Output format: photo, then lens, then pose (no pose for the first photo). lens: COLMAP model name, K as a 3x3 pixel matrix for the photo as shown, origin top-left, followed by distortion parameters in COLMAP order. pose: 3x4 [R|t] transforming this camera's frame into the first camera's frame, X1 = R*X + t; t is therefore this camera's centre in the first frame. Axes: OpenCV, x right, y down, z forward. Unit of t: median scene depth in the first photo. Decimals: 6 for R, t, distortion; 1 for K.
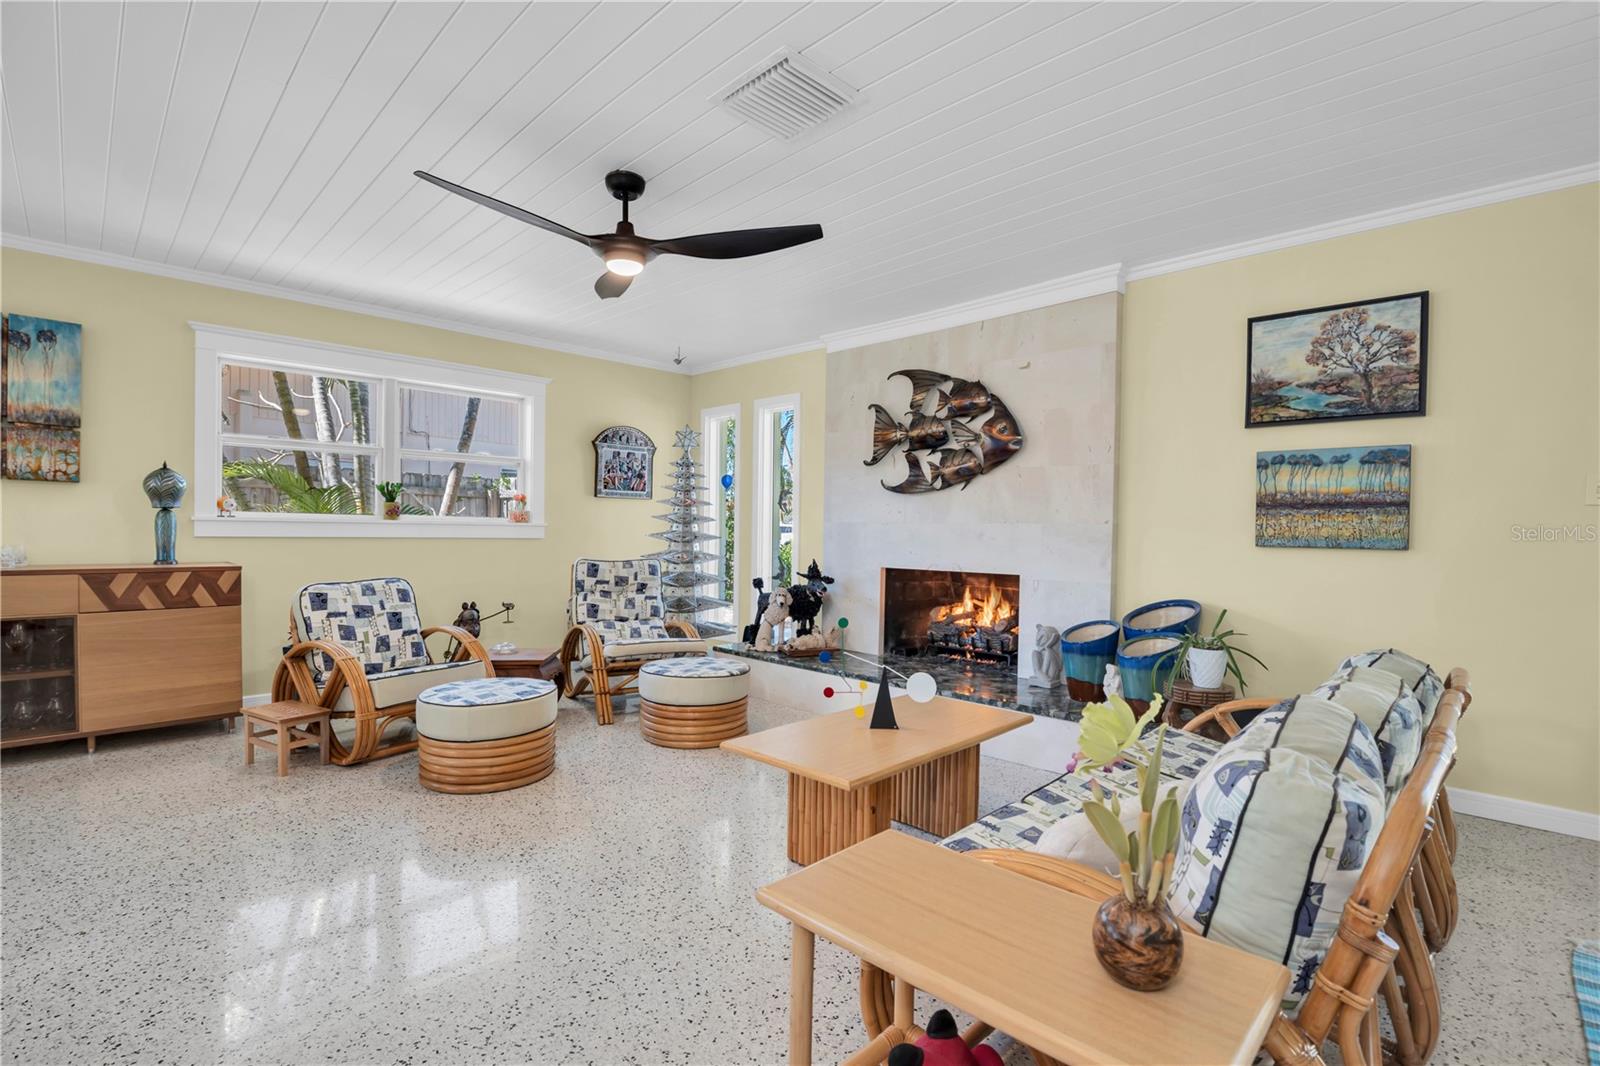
lens RADIAL K [[736.3, 0, 804.0], [0, 736.3, 544.3], [0, 0, 1]] dist [-0.036069, 0.006996]
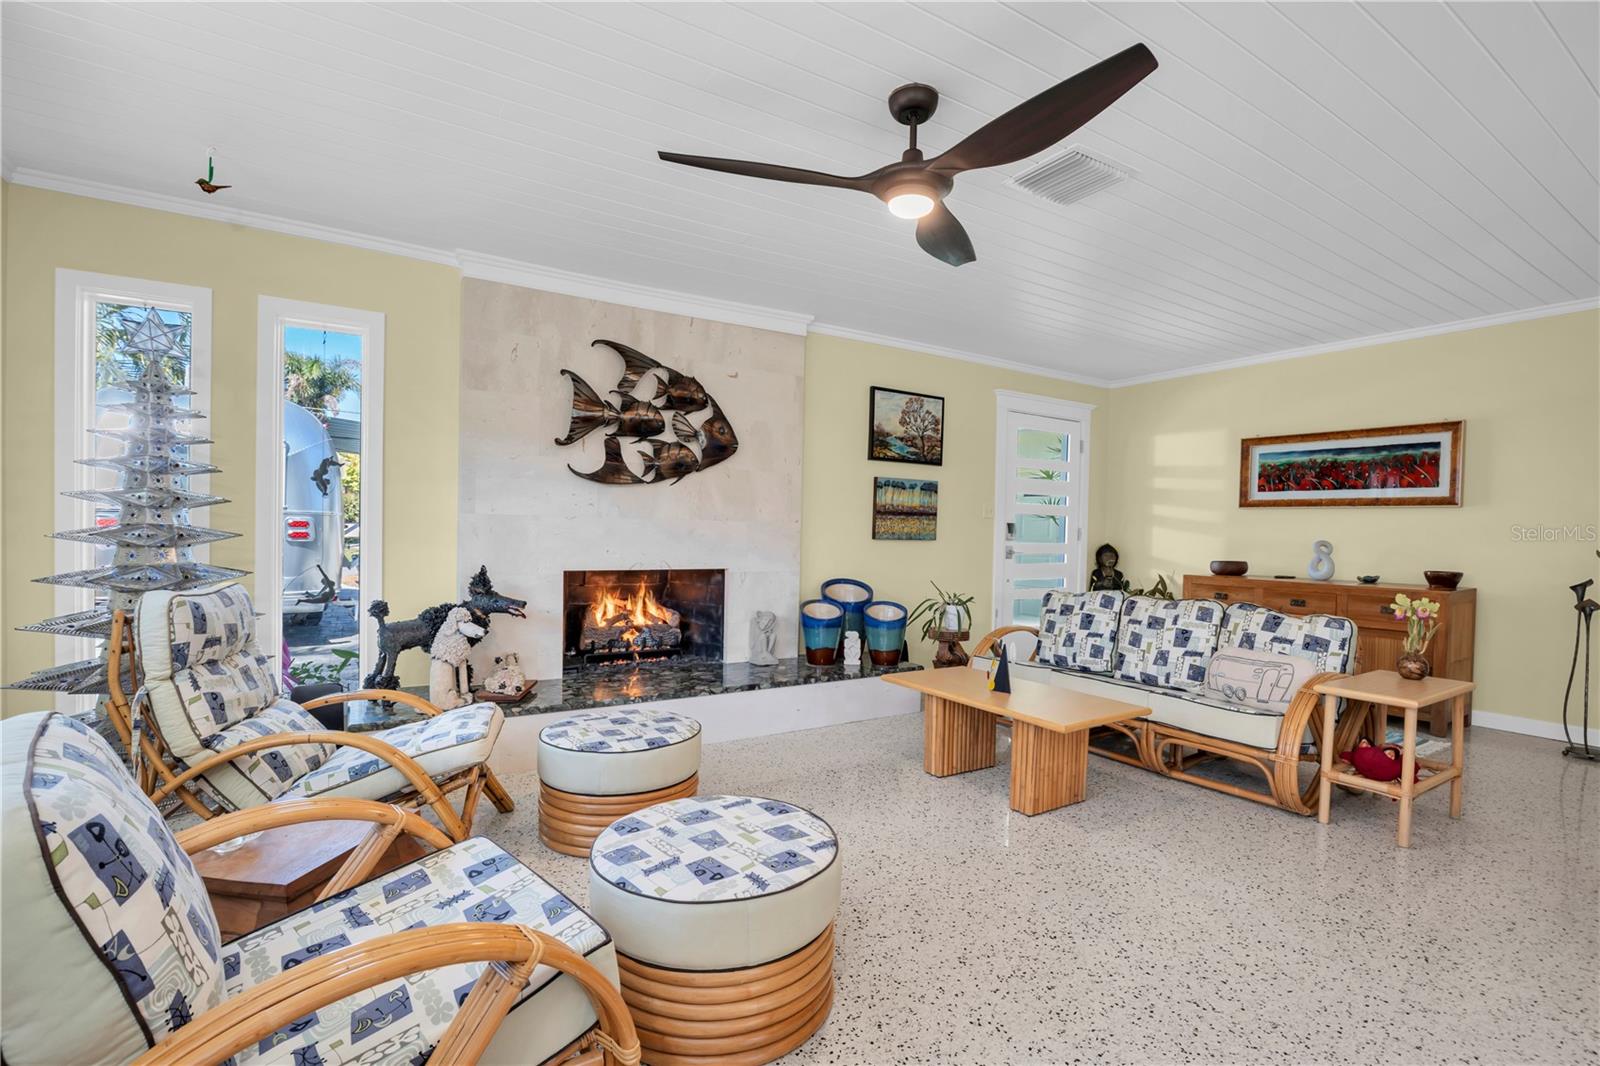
lens RADIAL K [[736.3, 0, 804.0], [0, 736.3, 544.3], [0, 0, 1]] dist [-0.036069, 0.006996]
pose [[0.233975, -0.026939, 0.971869, -0.775072], [0.002122, 0.999628, 0.027198, -0.024515], [-0.972240, -0.004301, 0.233946, 0.679548]]
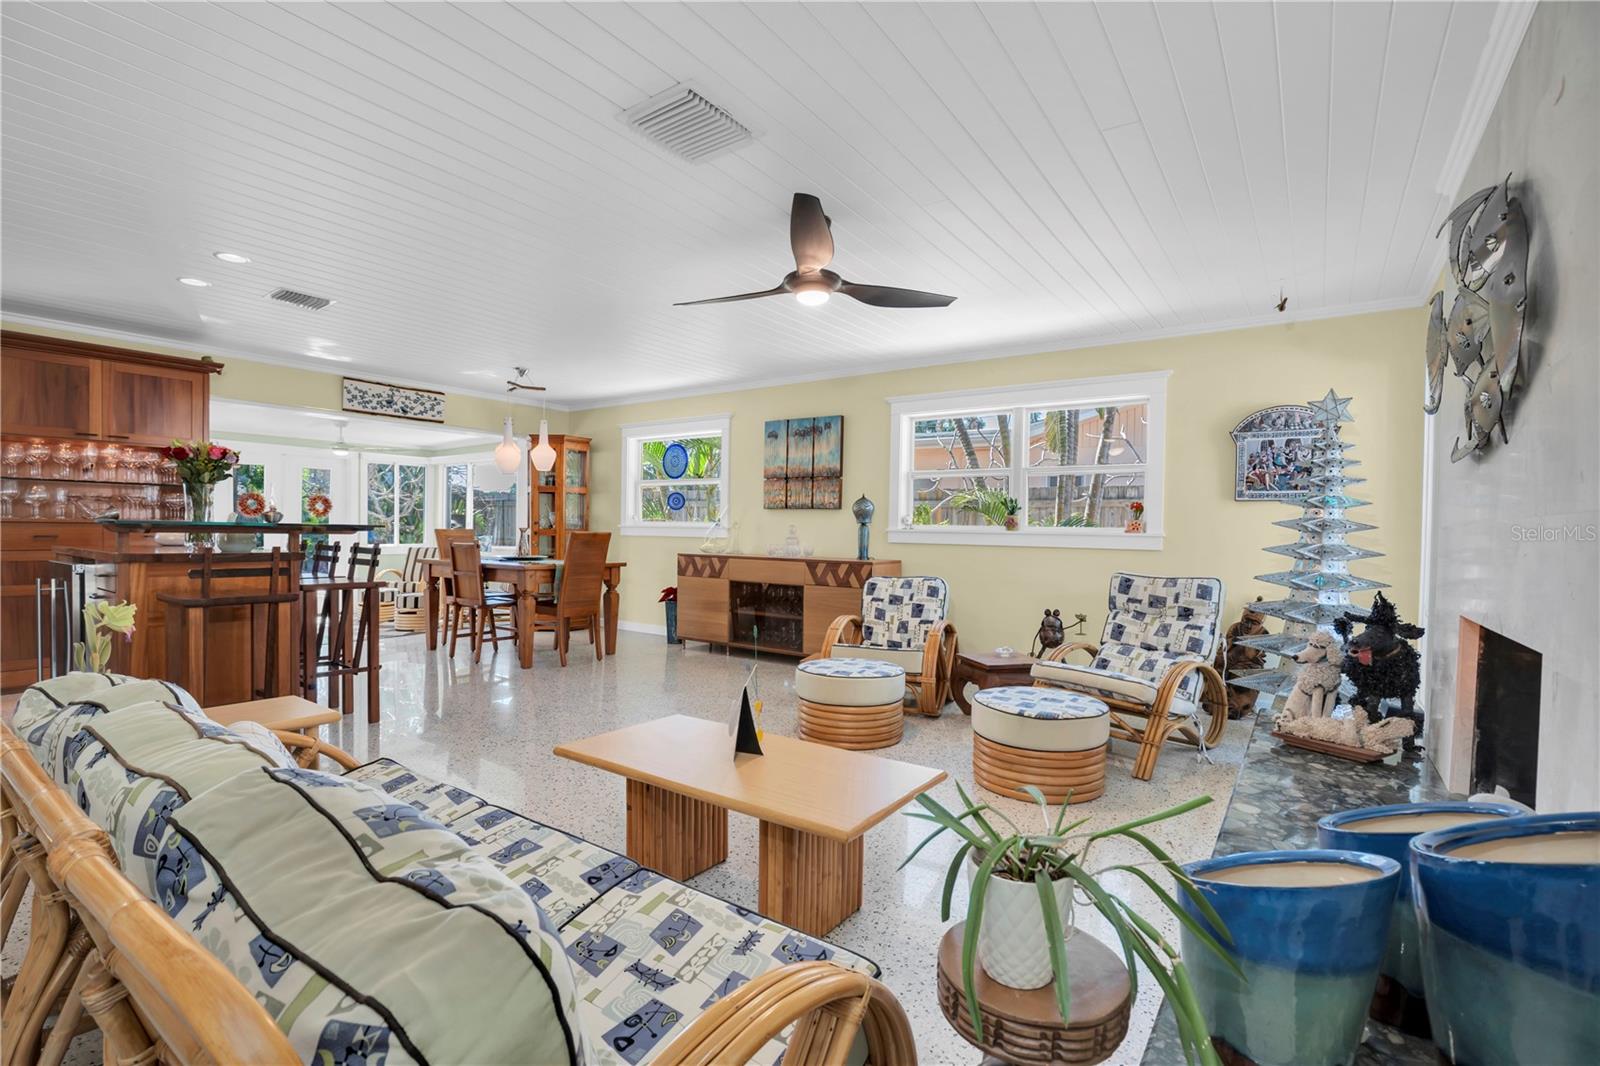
lens RADIAL K [[736.3, 0, 804.0], [0, 736.3, 544.3], [0, 0, 1]] dist [-0.036069, 0.006996]
pose [[0.152951, 0.005127, -0.988220, 0.639542], [-0.034715, 0.999397, -0.000188, -0.000725], [0.987624, 0.034335, 0.153037, 0.613604]]
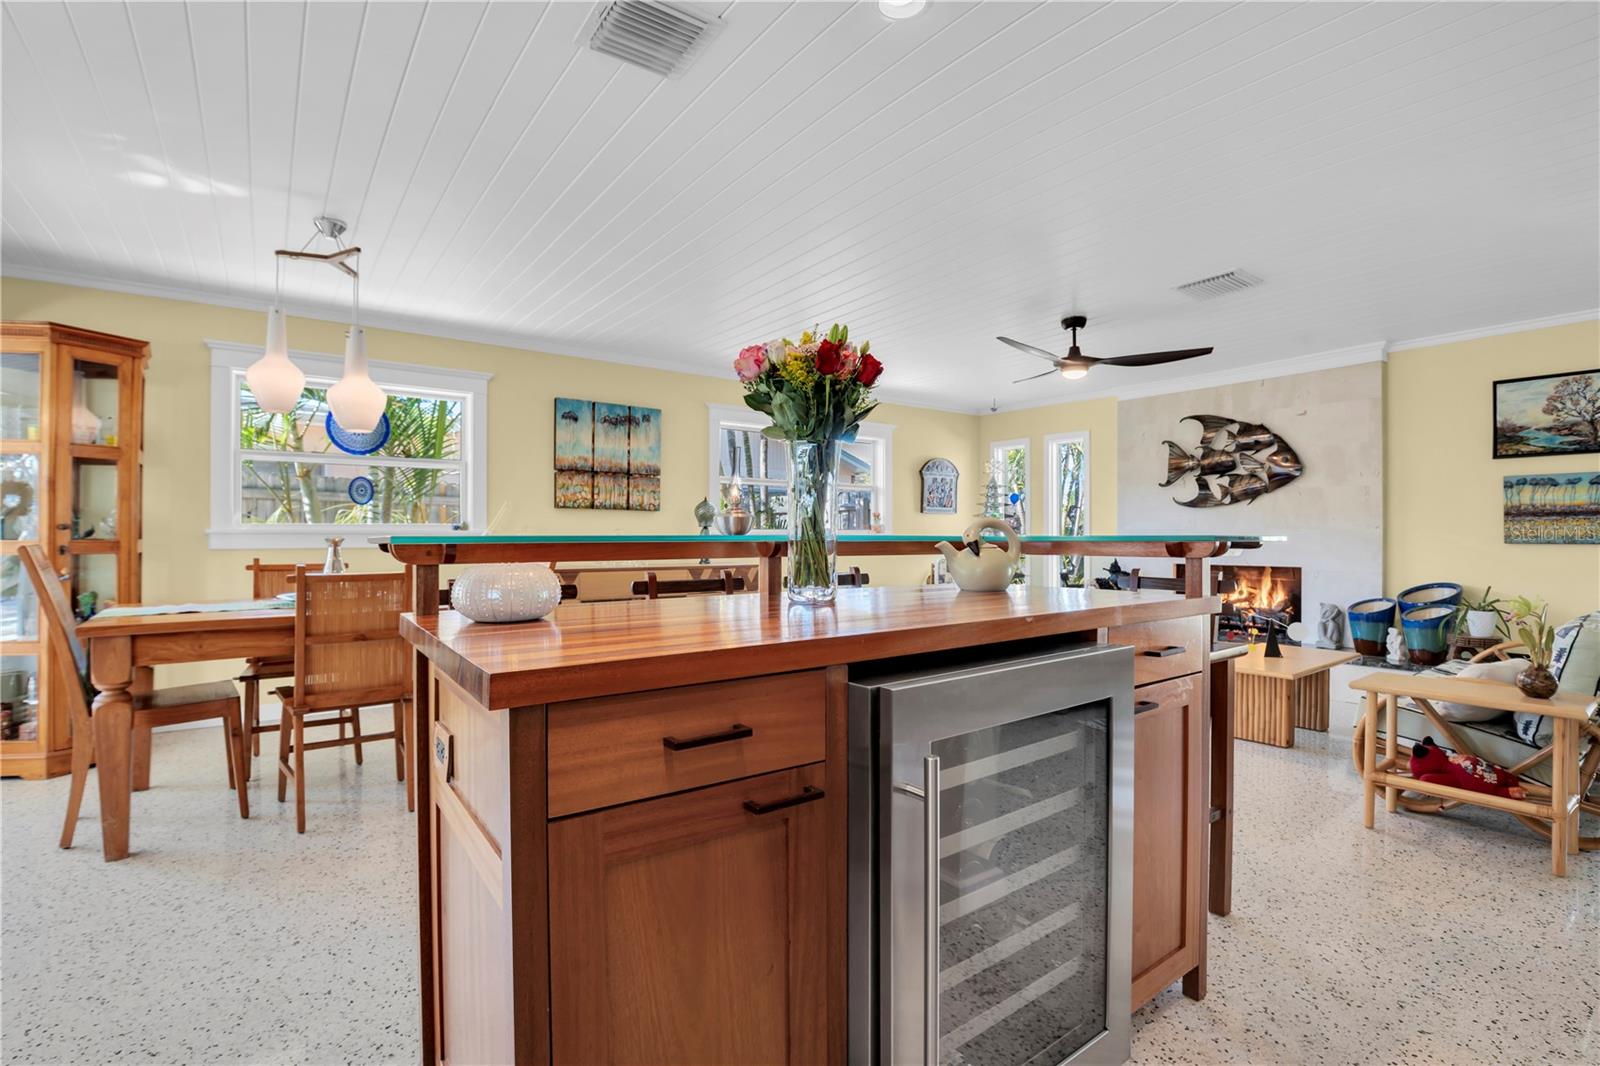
lens RADIAL K [[738.9, 0, 800.0], [0, 738.9, 533.0], [0, 0, 1]] dist [-0.044379, 0.010290]
pose [[0.987598, -0.013673, -0.156406, -0.434647], [0.009914, 0.999644, -0.024783, 0.003035], [0.156689, 0.022925, 0.987382, -0.493508]]
